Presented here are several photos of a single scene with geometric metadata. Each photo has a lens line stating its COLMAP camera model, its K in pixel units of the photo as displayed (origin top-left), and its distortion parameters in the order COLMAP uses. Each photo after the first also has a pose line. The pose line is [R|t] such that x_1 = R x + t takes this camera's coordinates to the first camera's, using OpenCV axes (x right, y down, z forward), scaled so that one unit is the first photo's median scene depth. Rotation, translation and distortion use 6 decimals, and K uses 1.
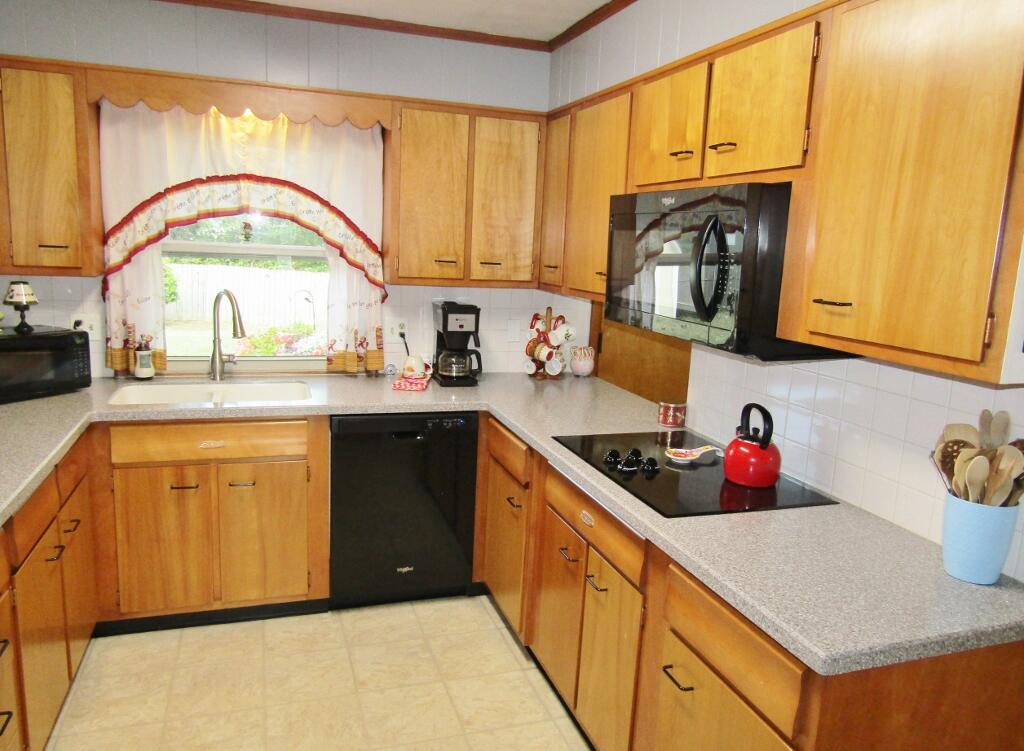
lens RADIAL K [[742.4, 0, 512.0], [0, 742.4, 375.5], [0, 0, 1]] dist [-0.004387, -0.001862]
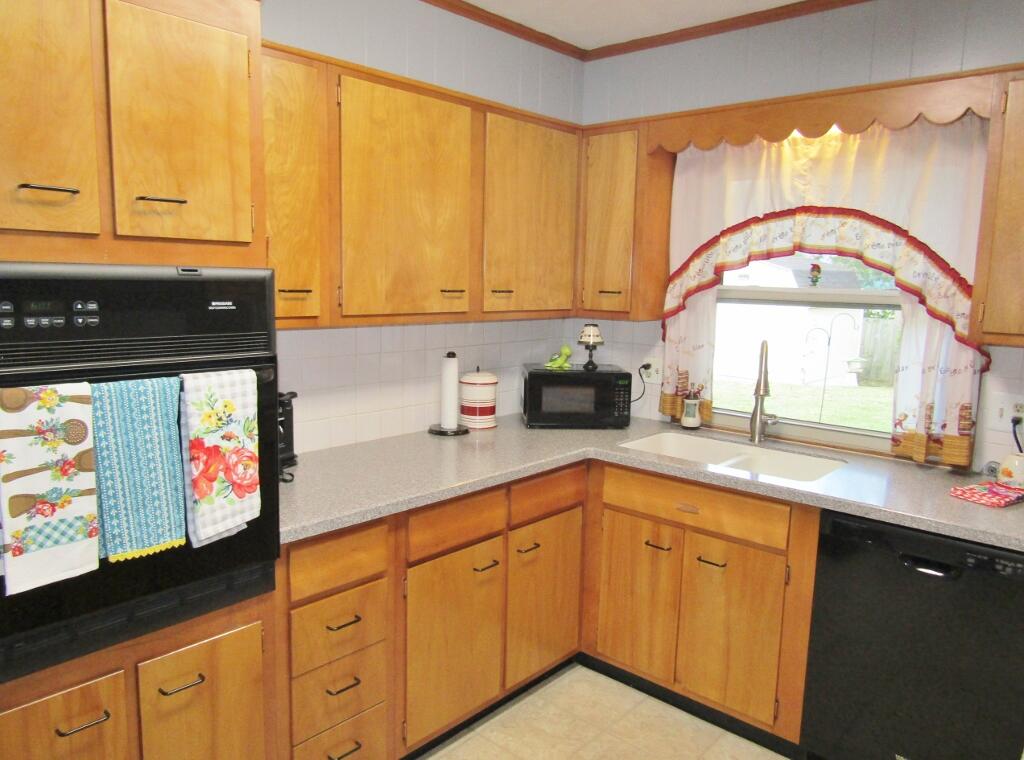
lens RADIAL K [[737.5, 0, 514.3], [0, 737.5, 383.6], [0, 0, 1]] dist [-0.006641, 0.001179]
pose [[0.497298, 0.089132, -0.862989, 0.238888], [-0.151477, 0.988350, 0.014791, -0.035939], [0.854254, 0.123367, 0.505006, 0.339883]]
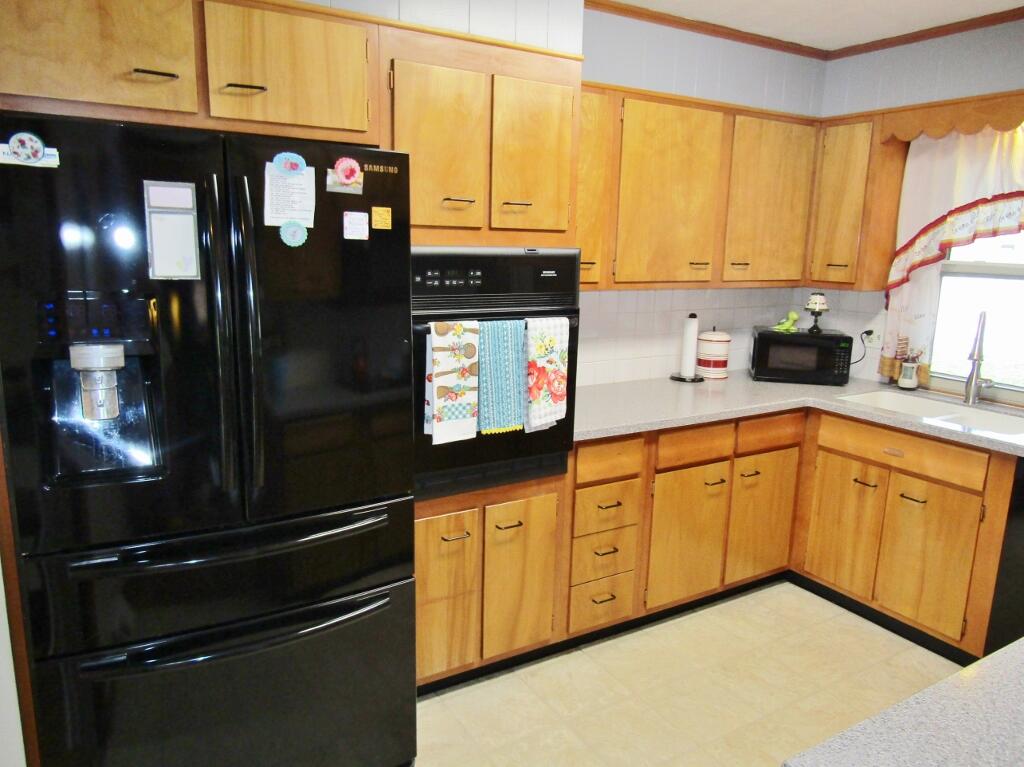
lens RADIAL K [[728.4, 0, 518.0], [0, 728.4, 389.1], [0, 0, 1]] dist [-0.010633, -0.001200]
pose [[0.225915, 0.155820, -0.961604, 0.434910], [-0.183260, 0.976298, 0.115147, -0.014658], [0.956754, 0.150210, 0.249116, 0.212390]]
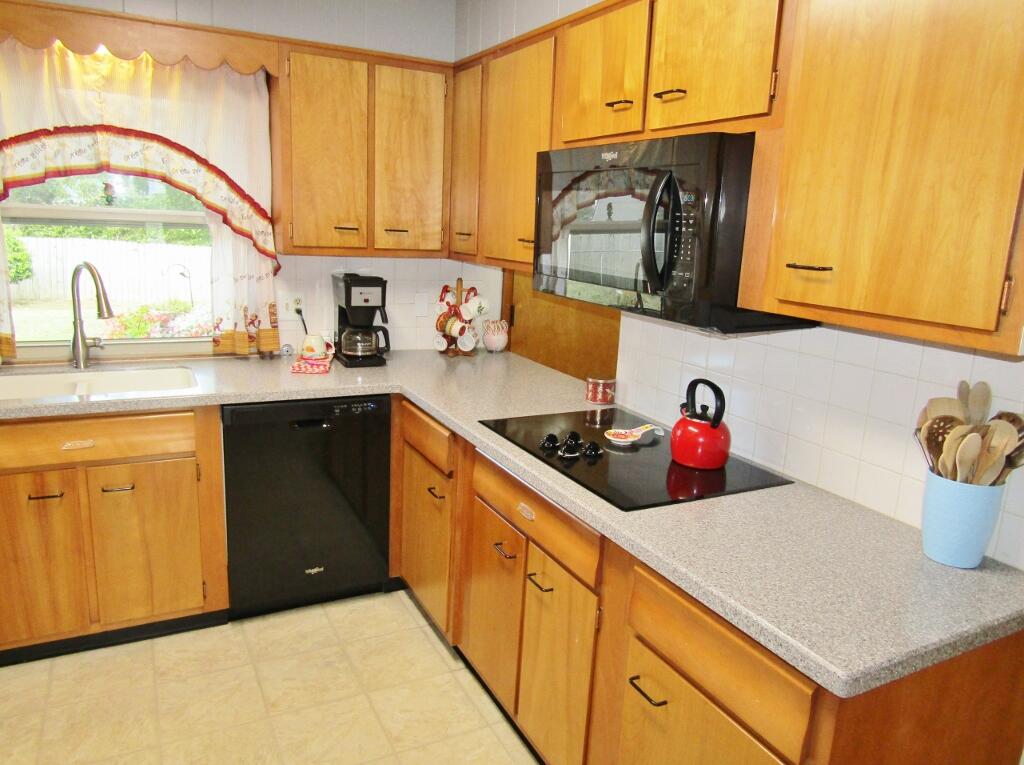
lens RADIAL K [[732.1, 0, 509.0], [0, 732.1, 383.6], [0, 0, 1]] dist [-0.002458, -0.002126]
pose [[0.988814, -0.033138, 0.145428, -0.033681], [0.025982, 0.998369, 0.050833, -0.006864], [-0.146875, -0.046486, 0.988062, 0.097754]]
